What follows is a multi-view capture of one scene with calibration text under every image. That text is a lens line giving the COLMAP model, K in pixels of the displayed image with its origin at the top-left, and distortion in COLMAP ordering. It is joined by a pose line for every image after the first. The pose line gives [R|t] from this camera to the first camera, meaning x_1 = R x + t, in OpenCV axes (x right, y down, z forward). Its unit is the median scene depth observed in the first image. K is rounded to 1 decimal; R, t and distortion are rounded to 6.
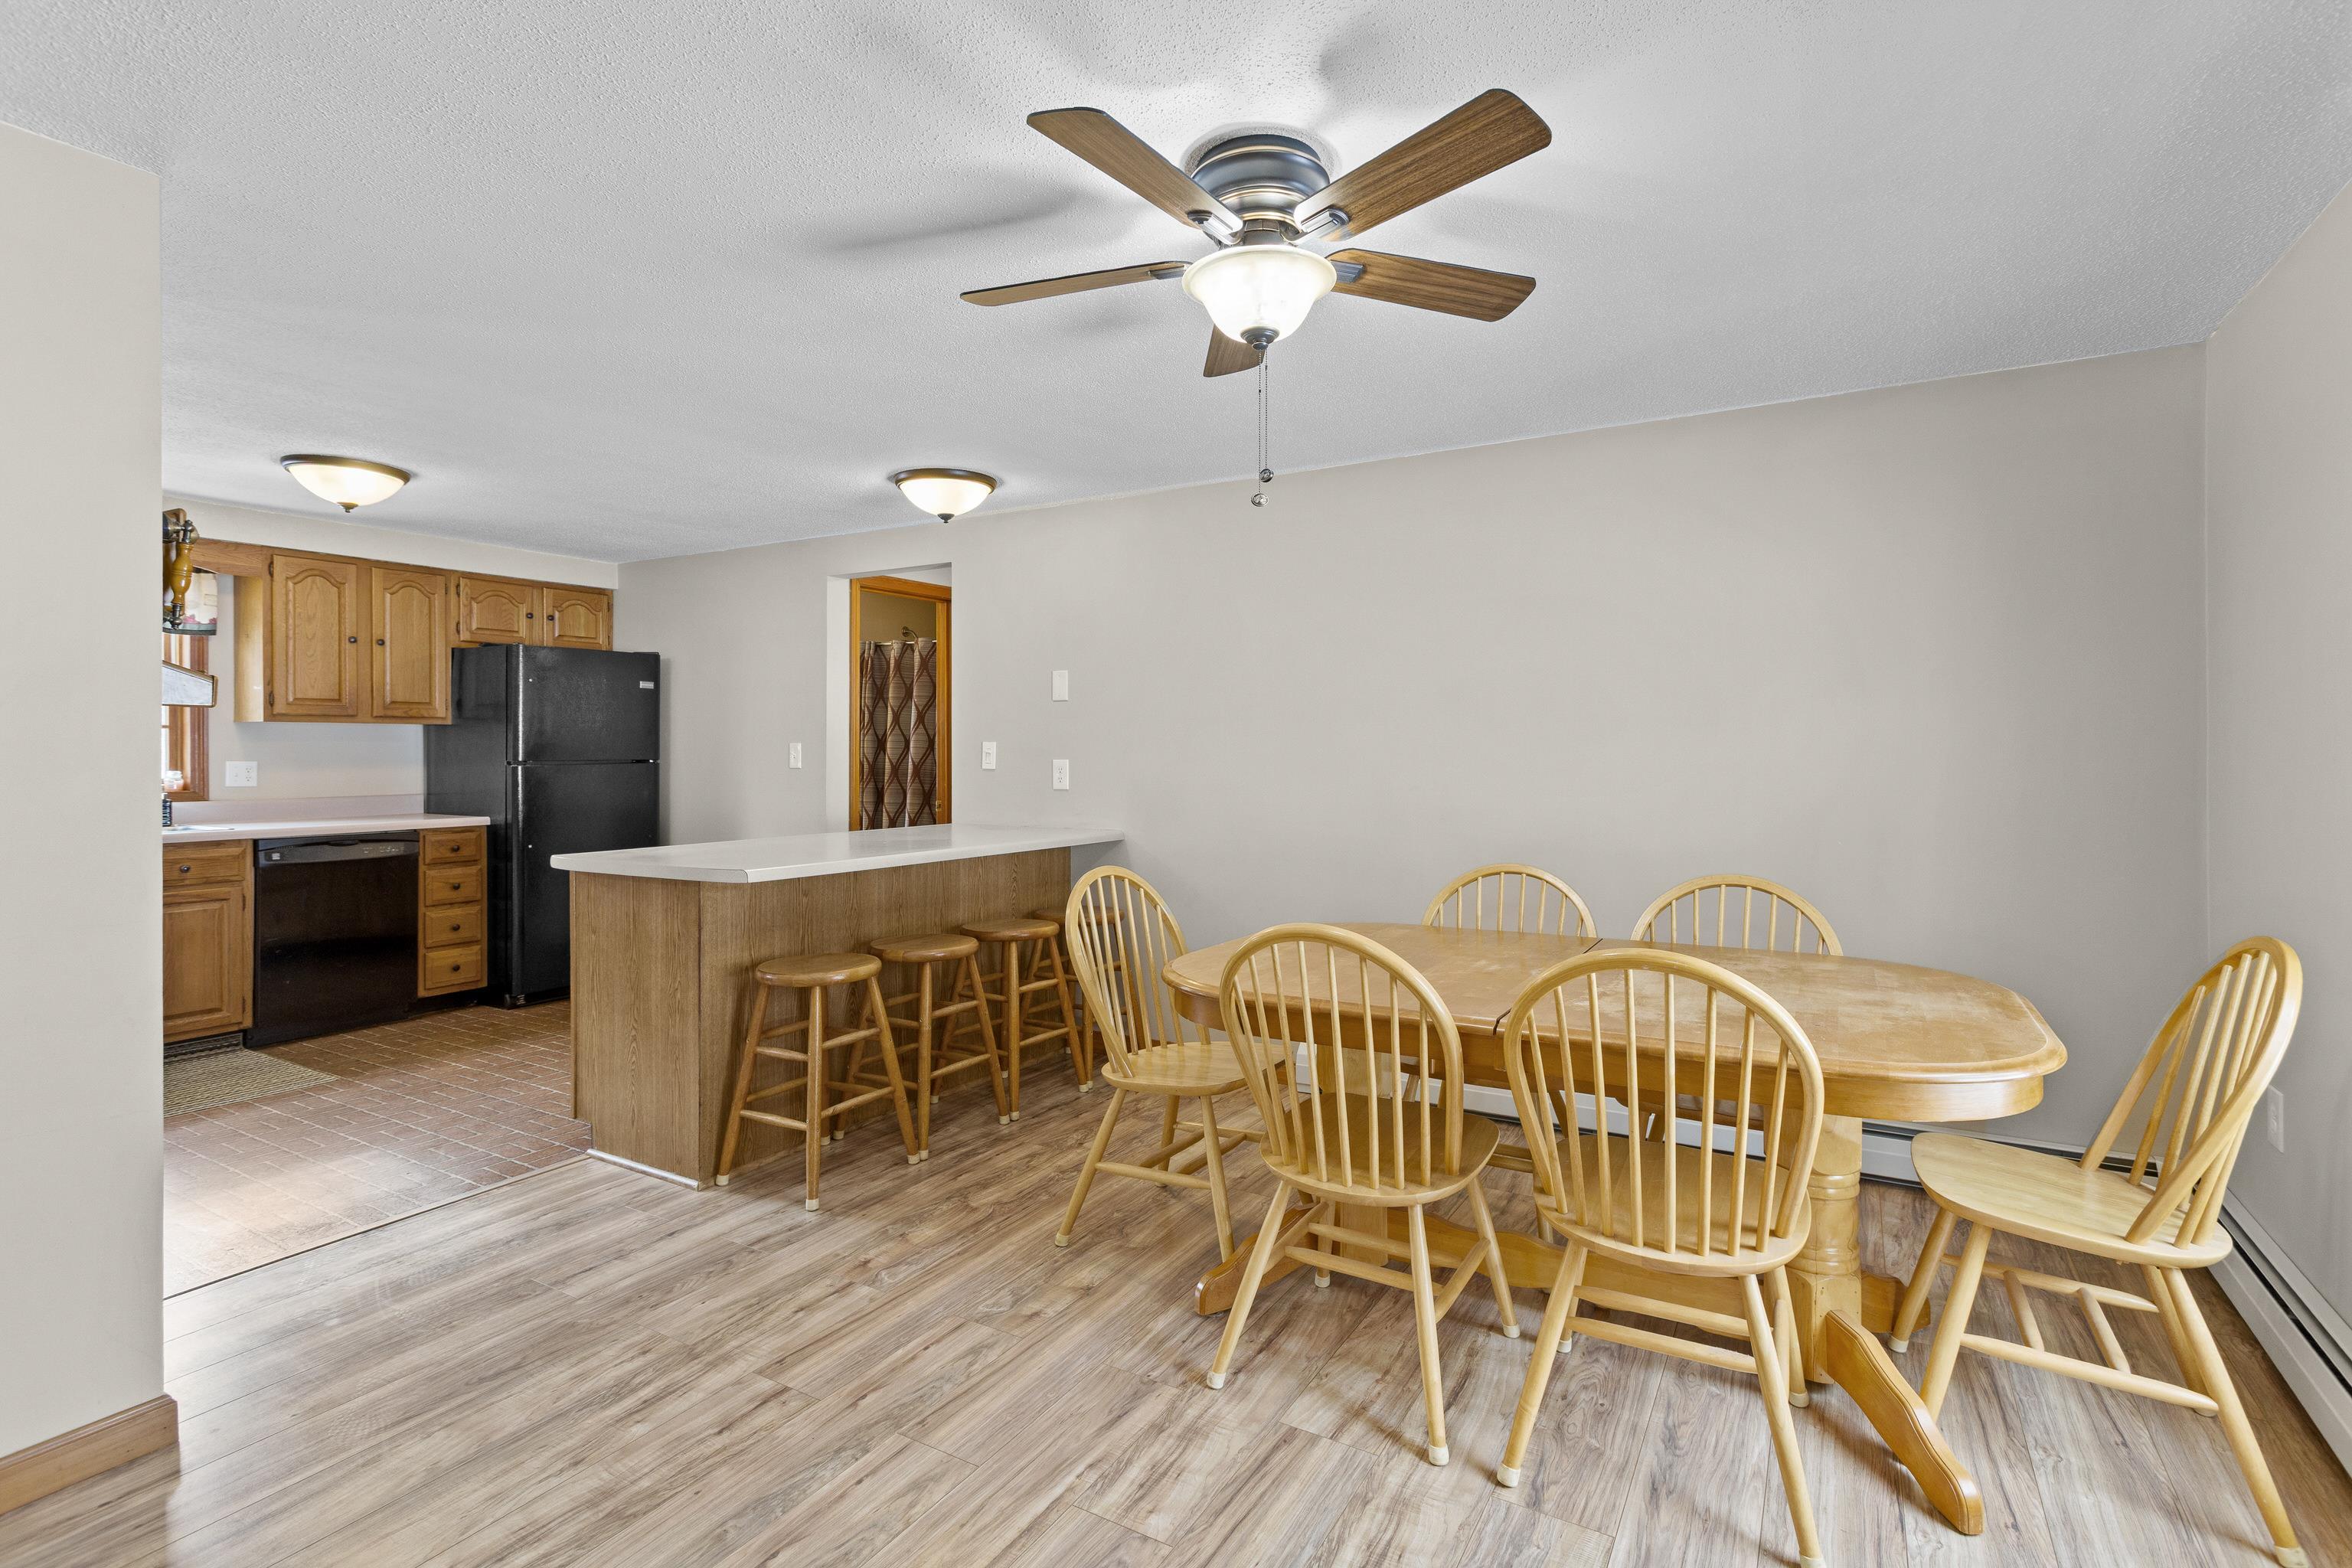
lens RADIAL K [[1128.0, 0, 1195.2], [0, 1128.0, 753.5], [0, 0, 1]] dist [0.002316, -0.000184]
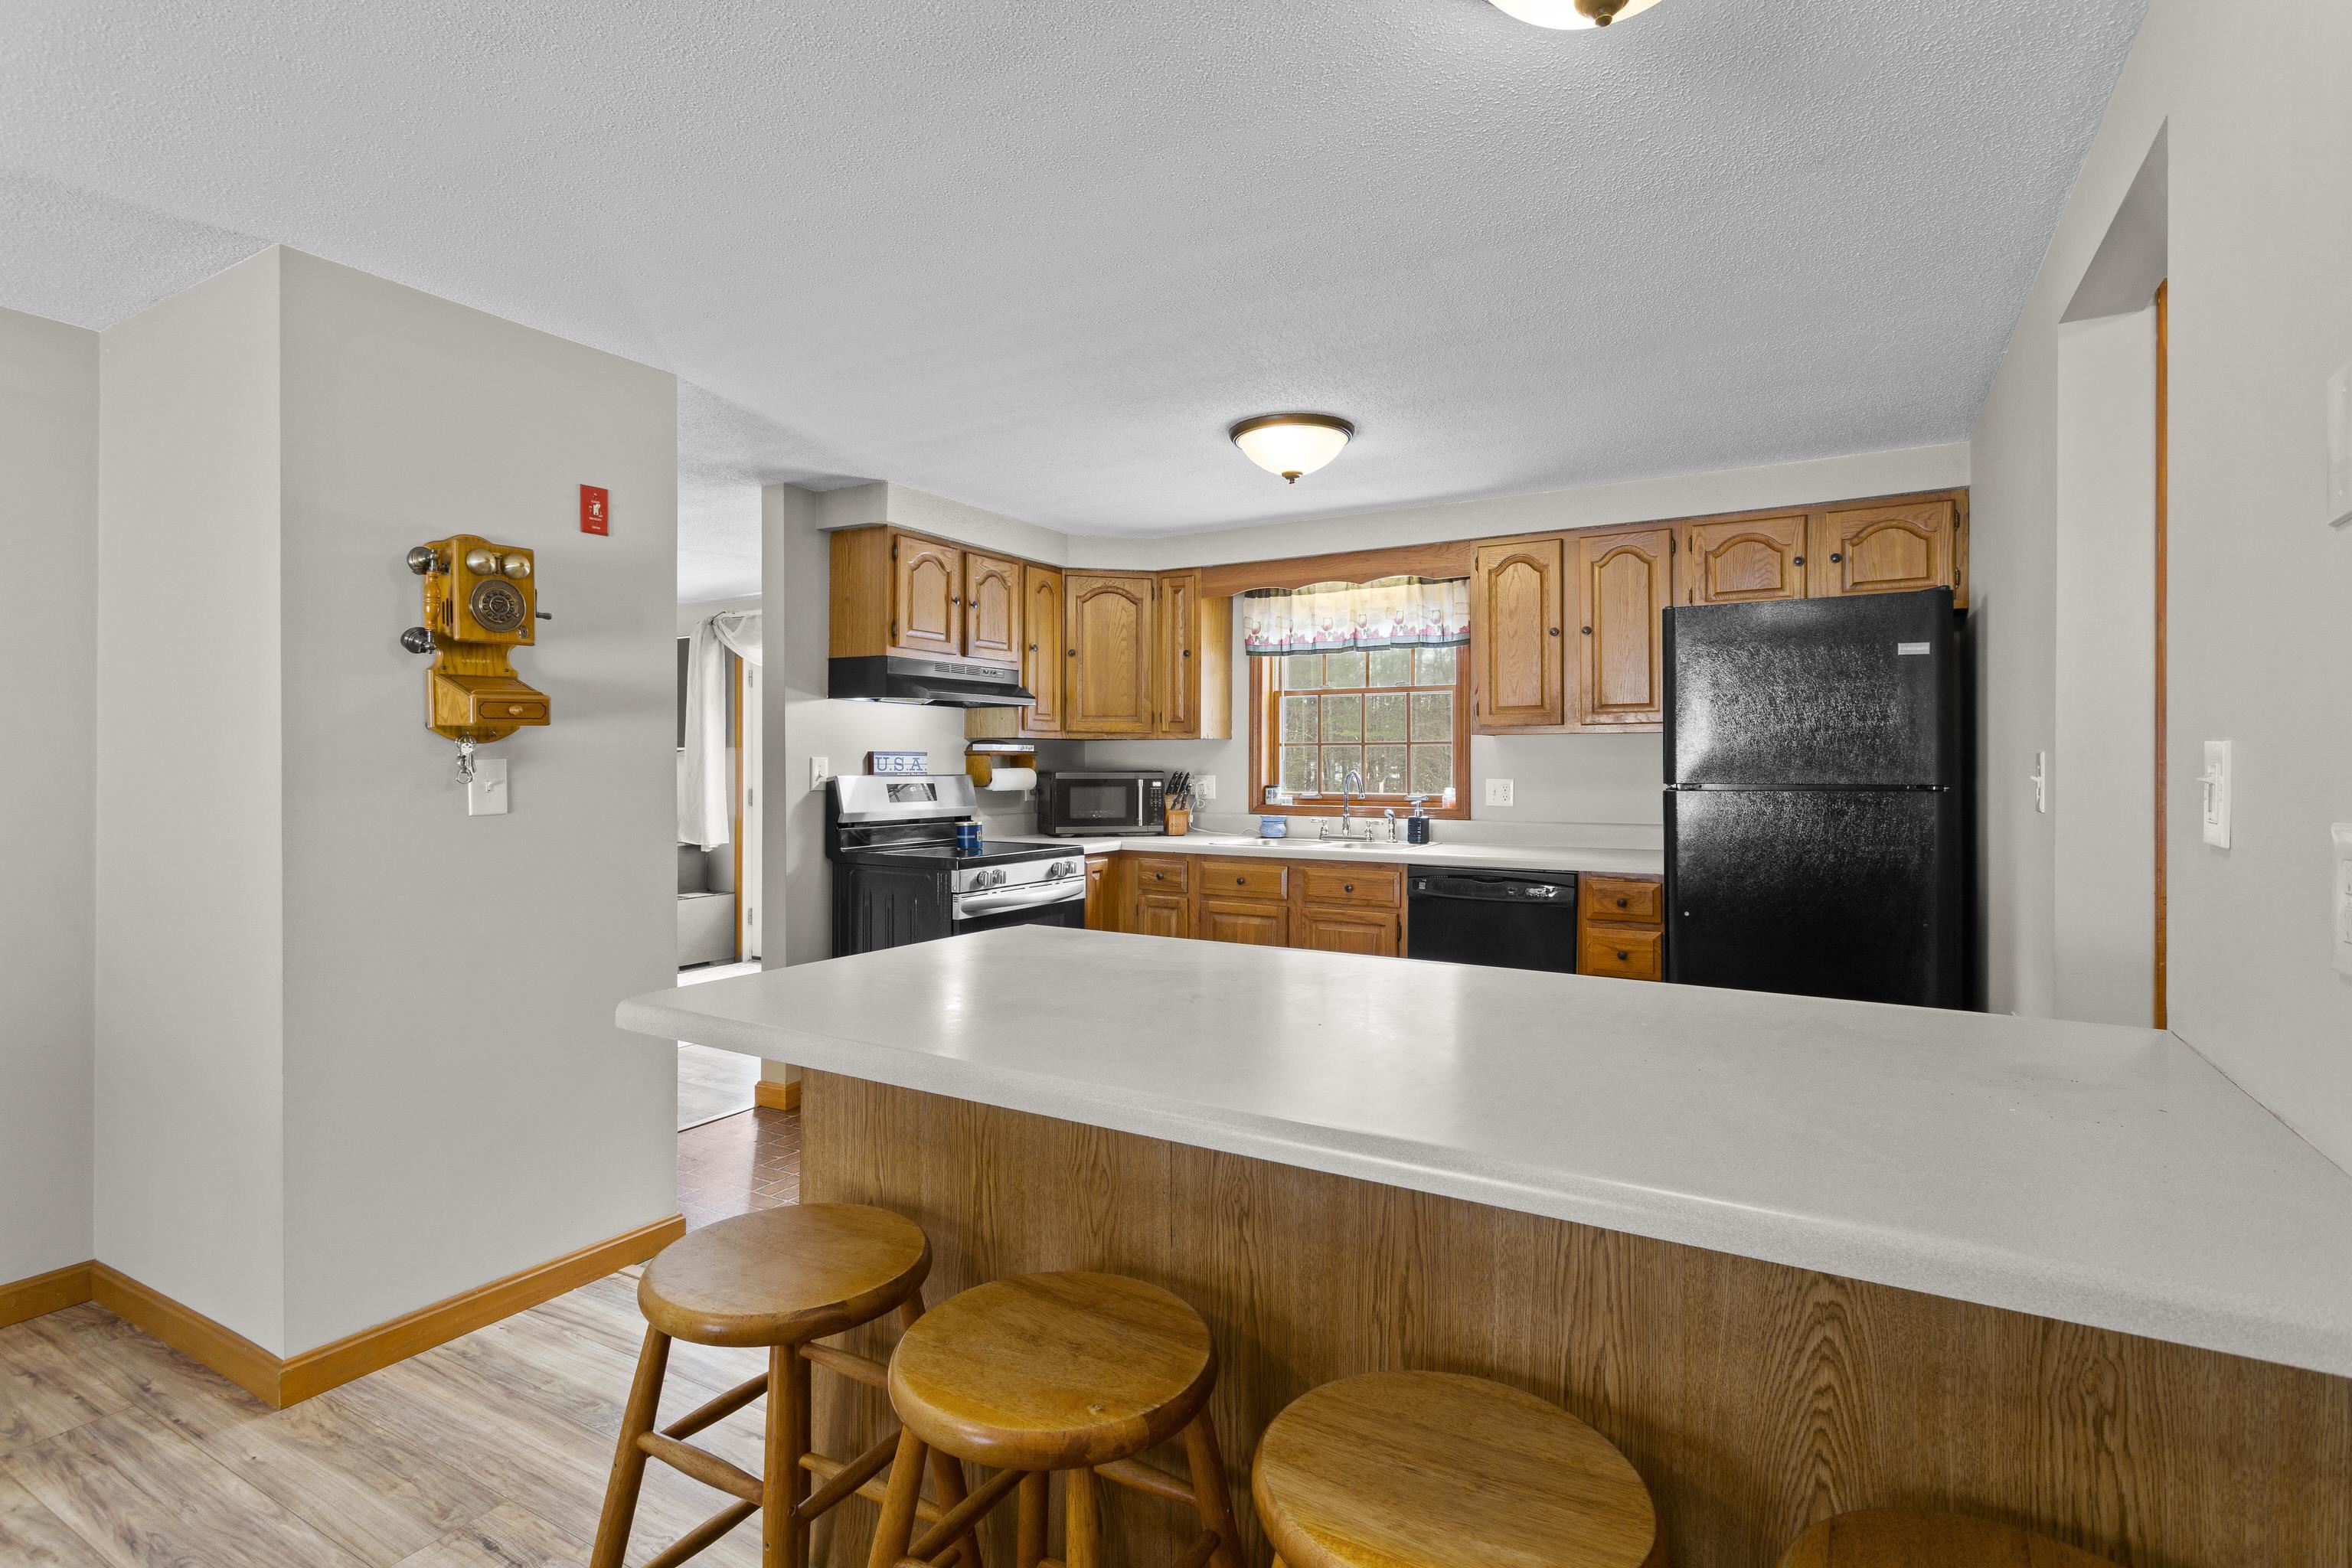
lens RADIAL K [[1121.8, 0, 1186.5], [0, 1121.8, 772.3], [0, 0, 1]] dist [-0.000943, 0.001127]
pose [[0.003026, 0.006966, -0.999971, 0.064106], [-0.003886, 0.999968, 0.006955, -0.003539], [0.999988, 0.003865, 0.003053, 0.724835]]
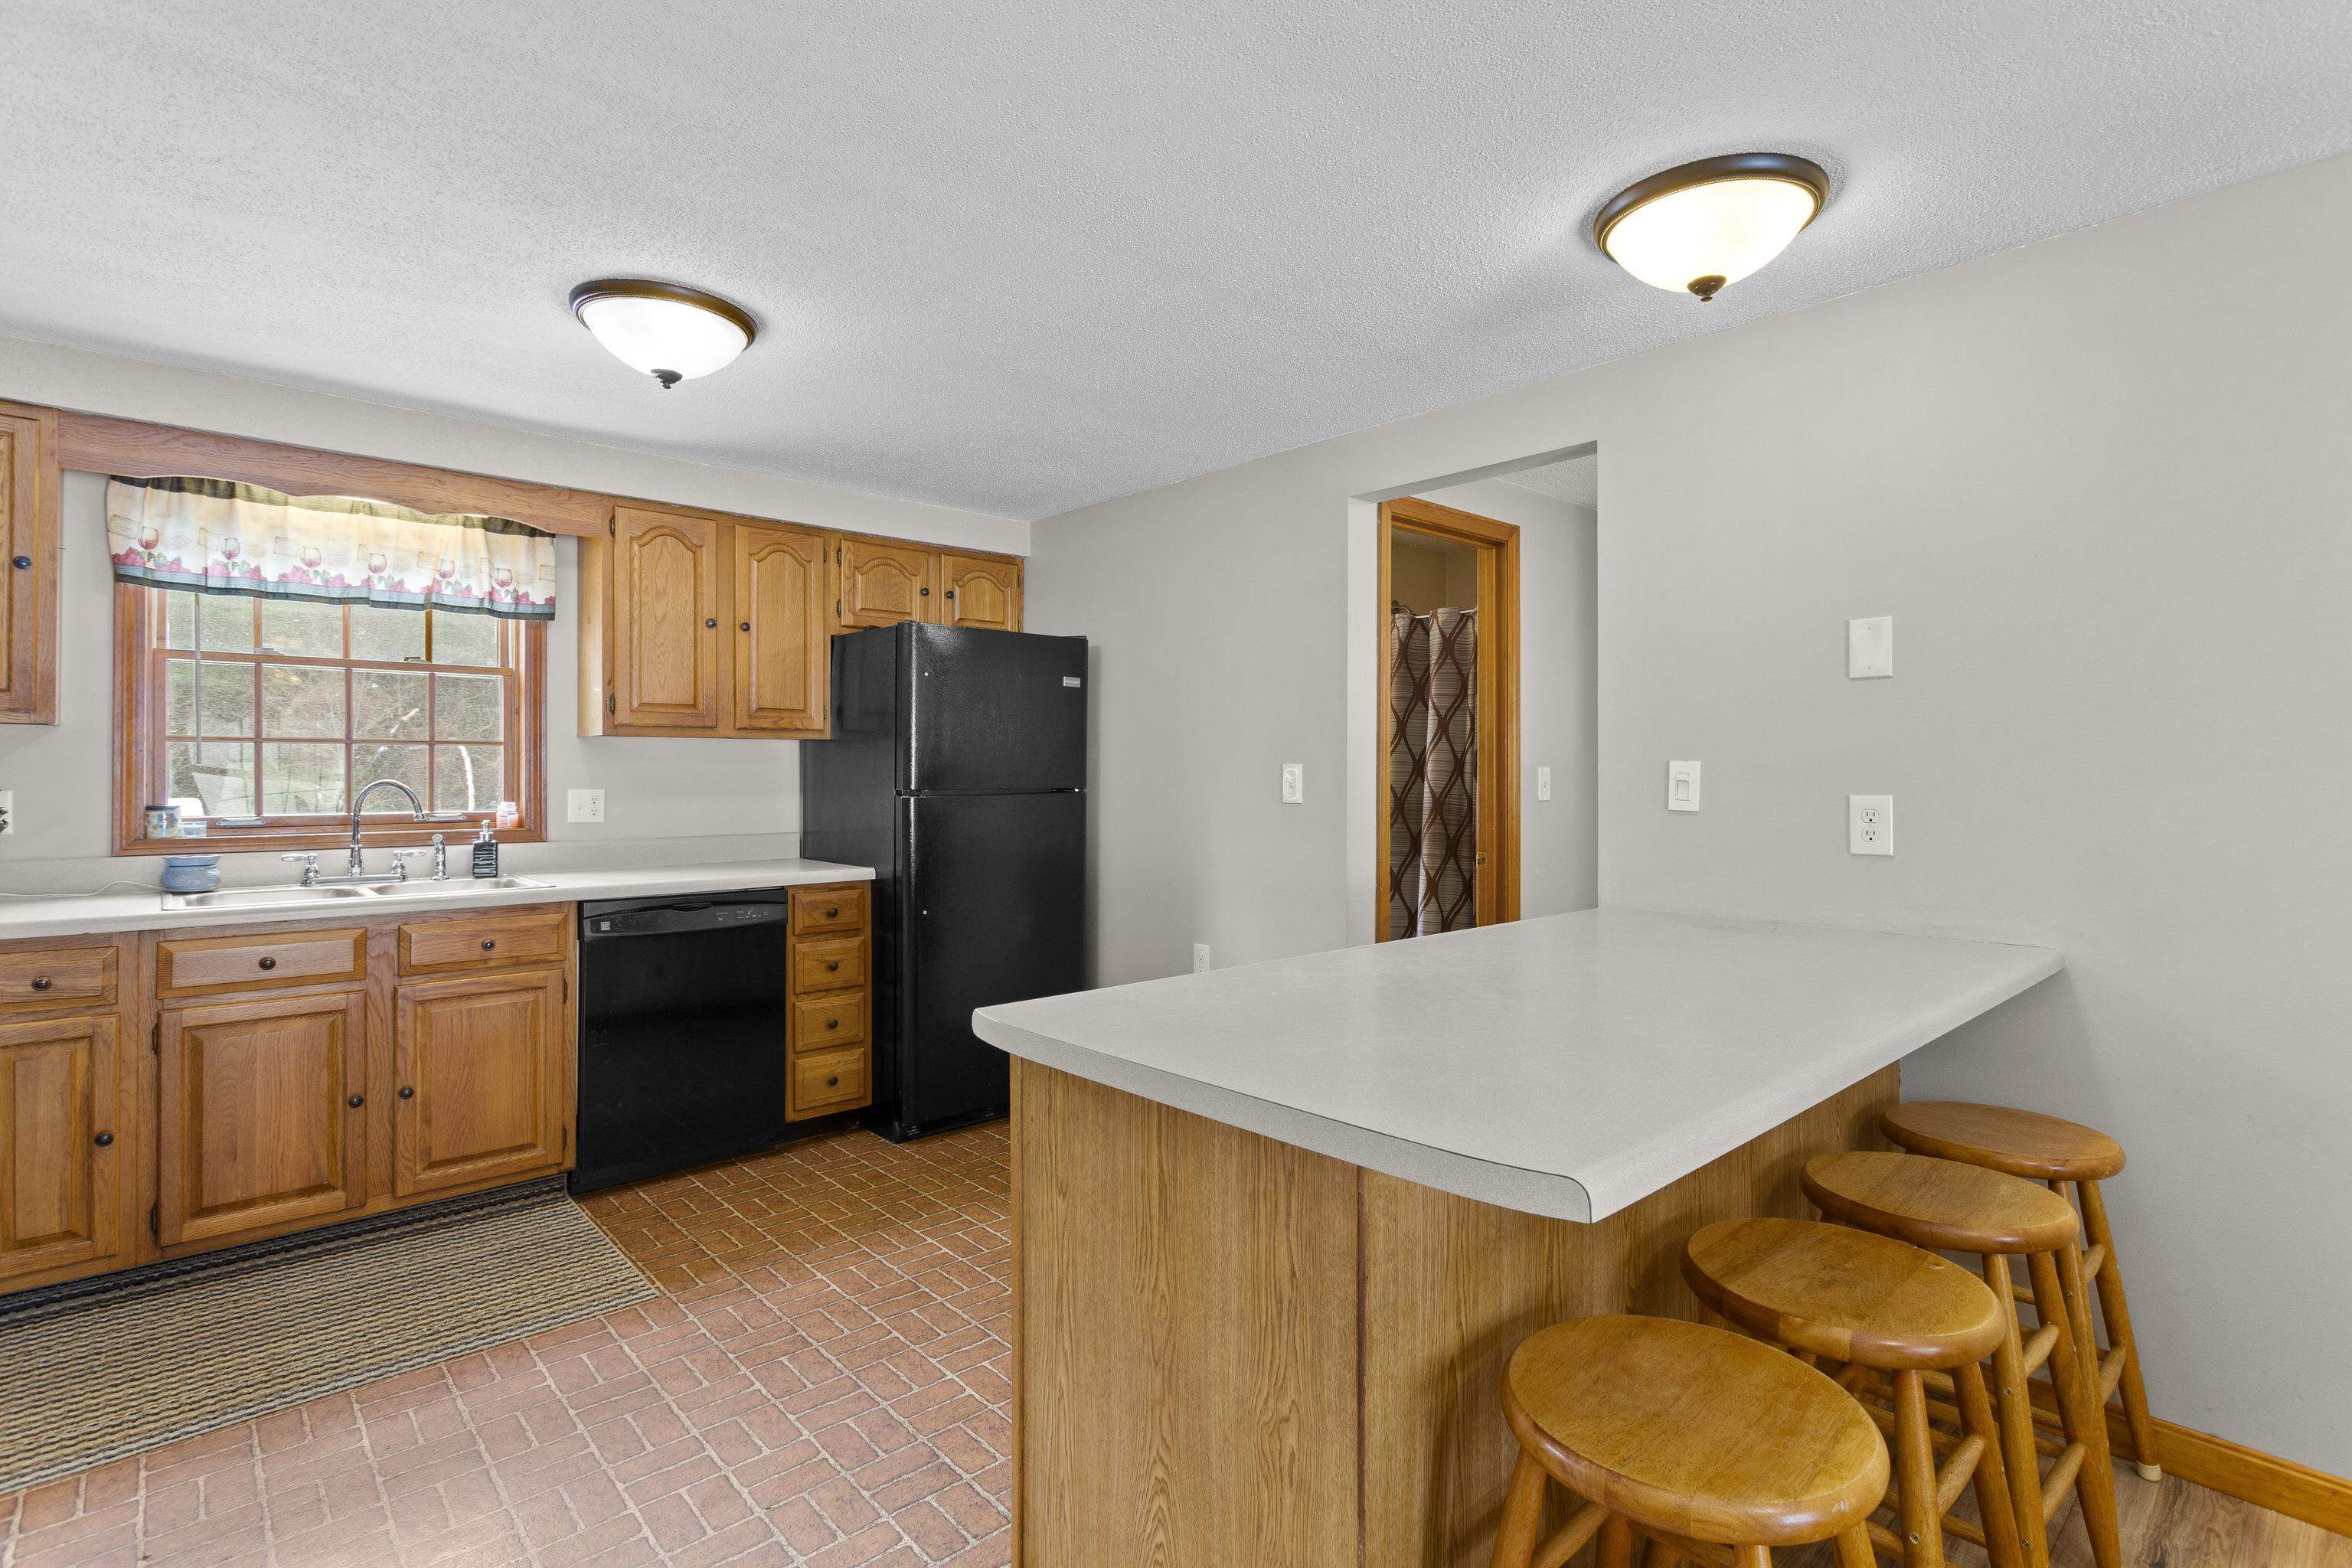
lens RADIAL K [[1116.2, 0, 1186.9], [0, 1116.2, 777.4], [0, 0, 1]] dist [-0.000817, 0.001622]
pose [[0.956212, 0.002301, -0.292665, -0.238325], [-0.002264, 0.999997, 0.000463, -0.002000], [0.292665, 0.000220, 0.956215, 0.396783]]
